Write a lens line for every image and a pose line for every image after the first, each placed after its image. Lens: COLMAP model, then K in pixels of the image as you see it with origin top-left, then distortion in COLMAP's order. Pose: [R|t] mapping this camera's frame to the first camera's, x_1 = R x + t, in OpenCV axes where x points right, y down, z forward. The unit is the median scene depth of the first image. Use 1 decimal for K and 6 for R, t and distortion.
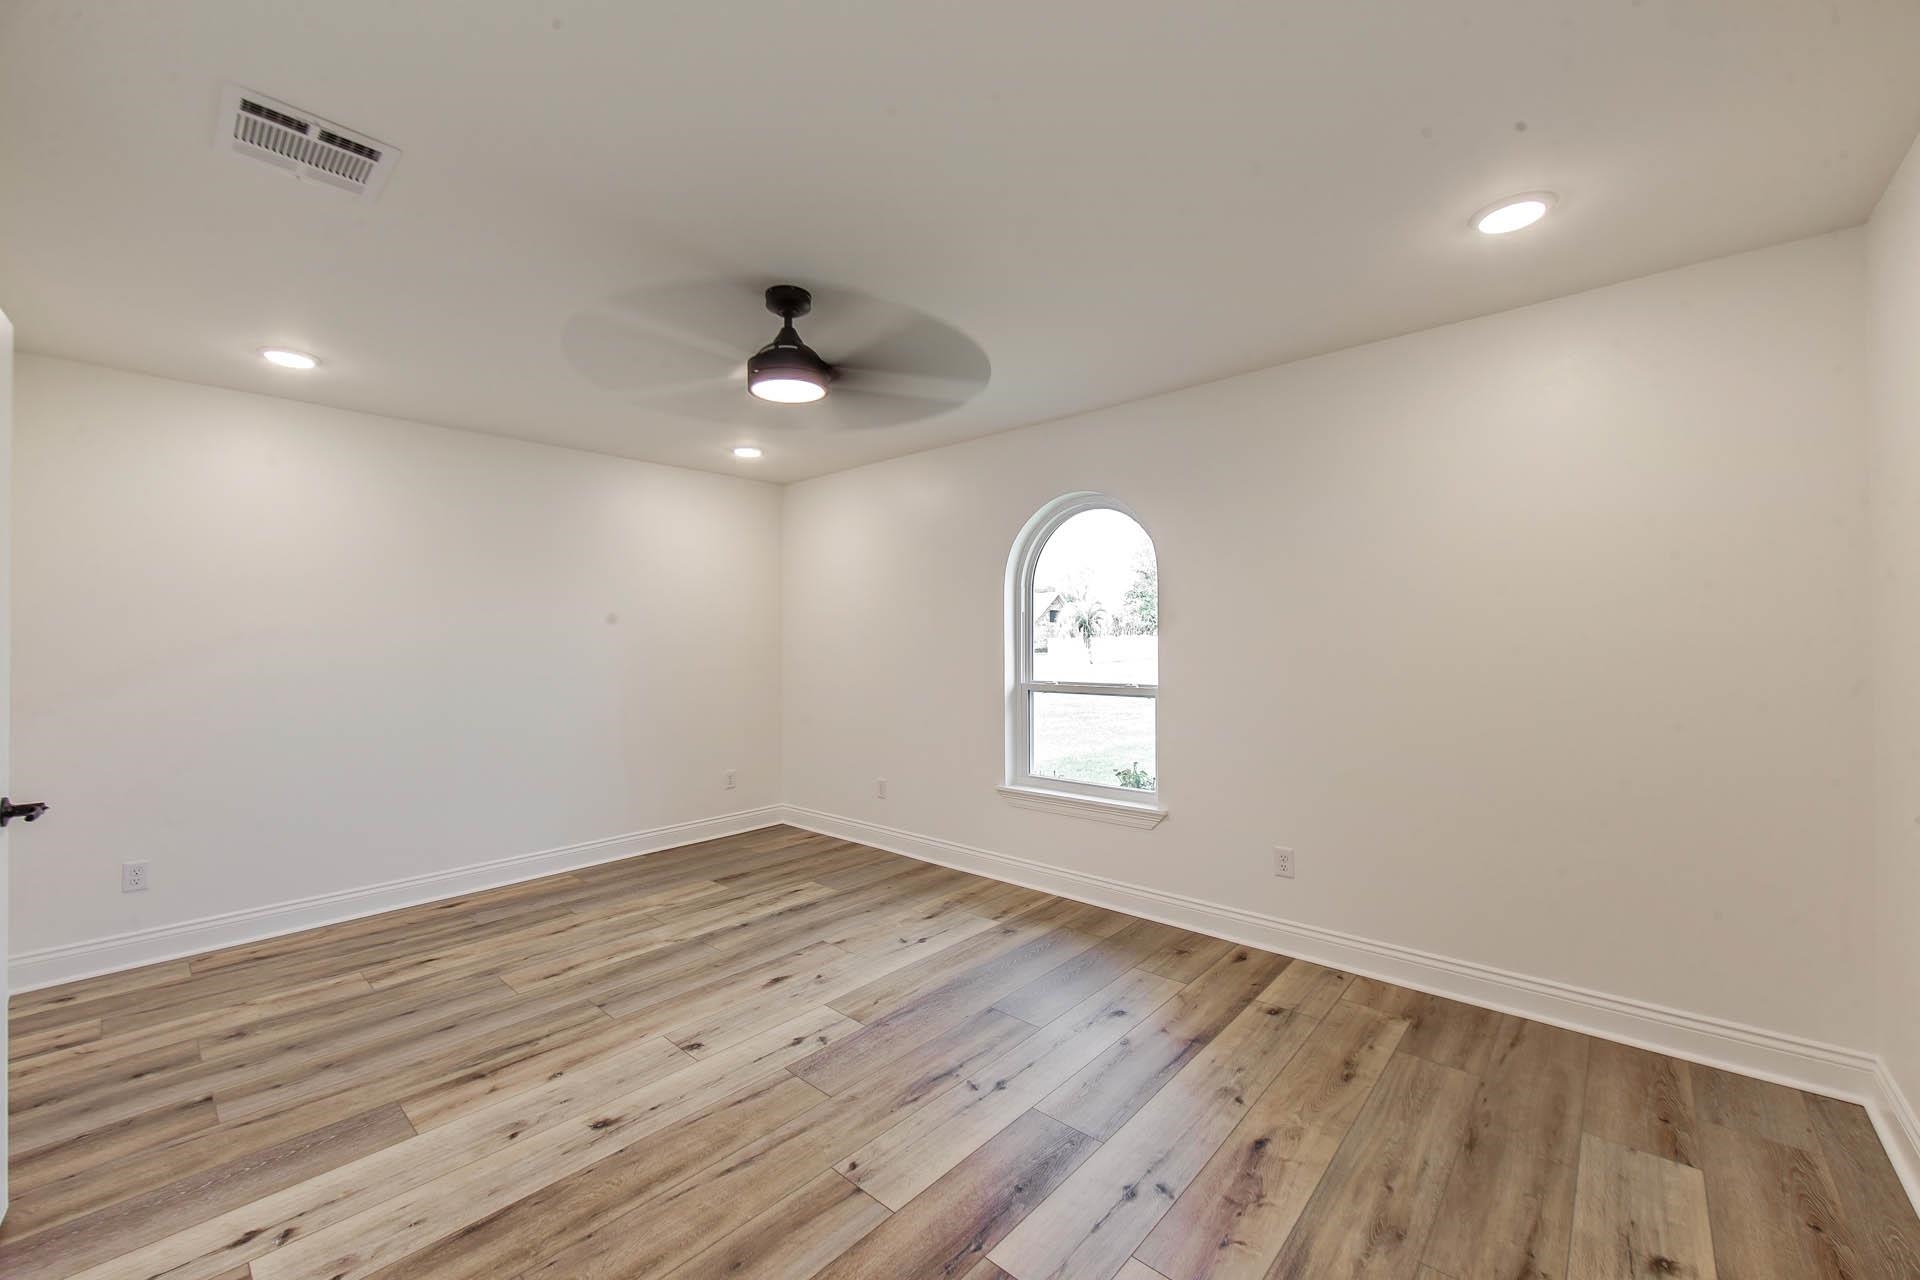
lens RADIAL K [[752.8, 0, 962.7], [0, 752.8, 649.7], [0, 0, 1]] dist [0.000874, 0.000100]
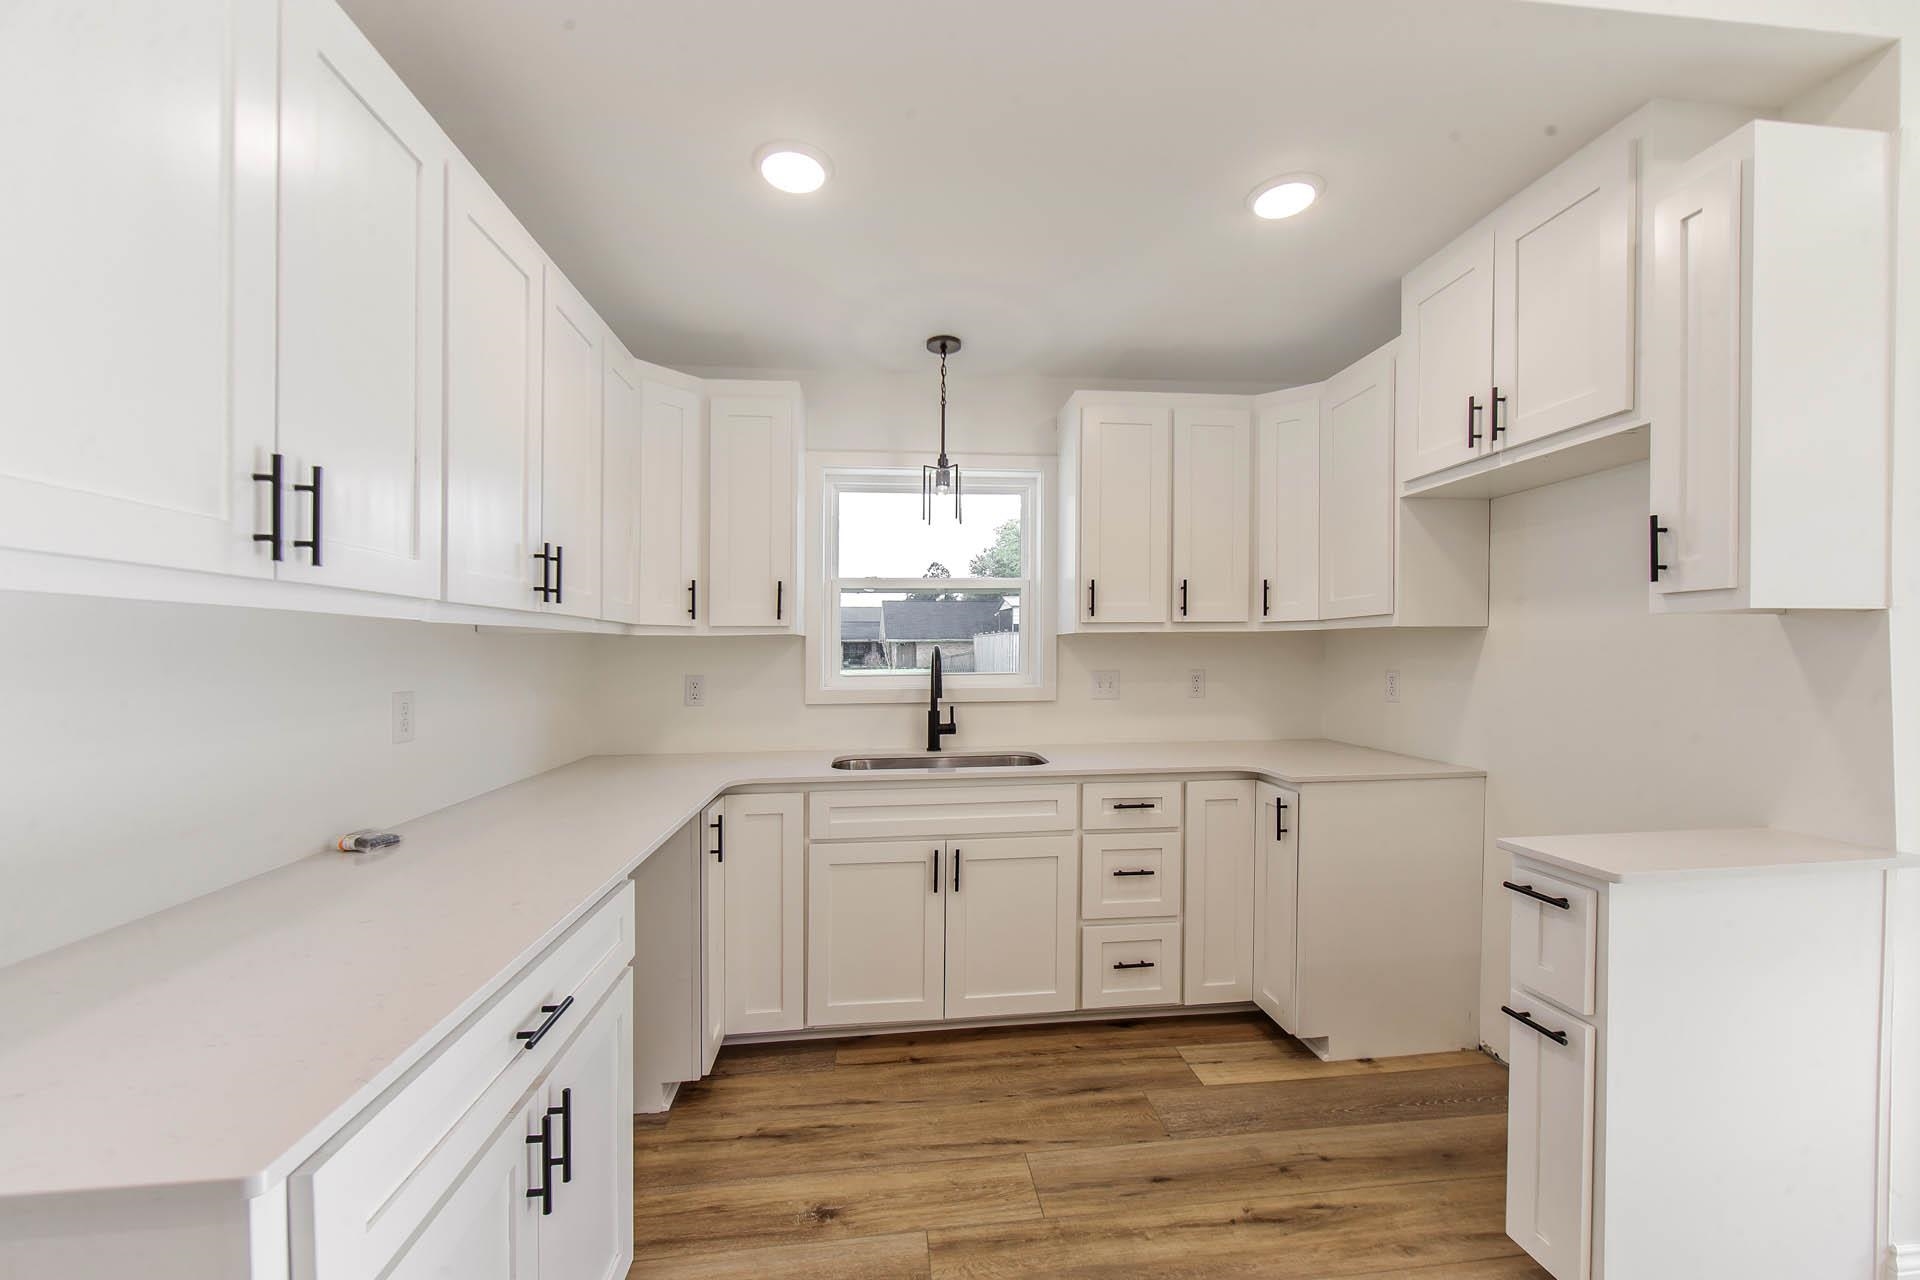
lens RADIAL K [[752.8, 0, 964.9], [0, 752.8, 648.5], [0, 0, 1]] dist [0.000874, 0.000100]
pose [[-0.747953, 0.016436, 0.663548, -1.279727], [0.008476, 0.999848, -0.015212, 0.024677], [-0.663697, -0.005753, -0.747979, 2.008071]]
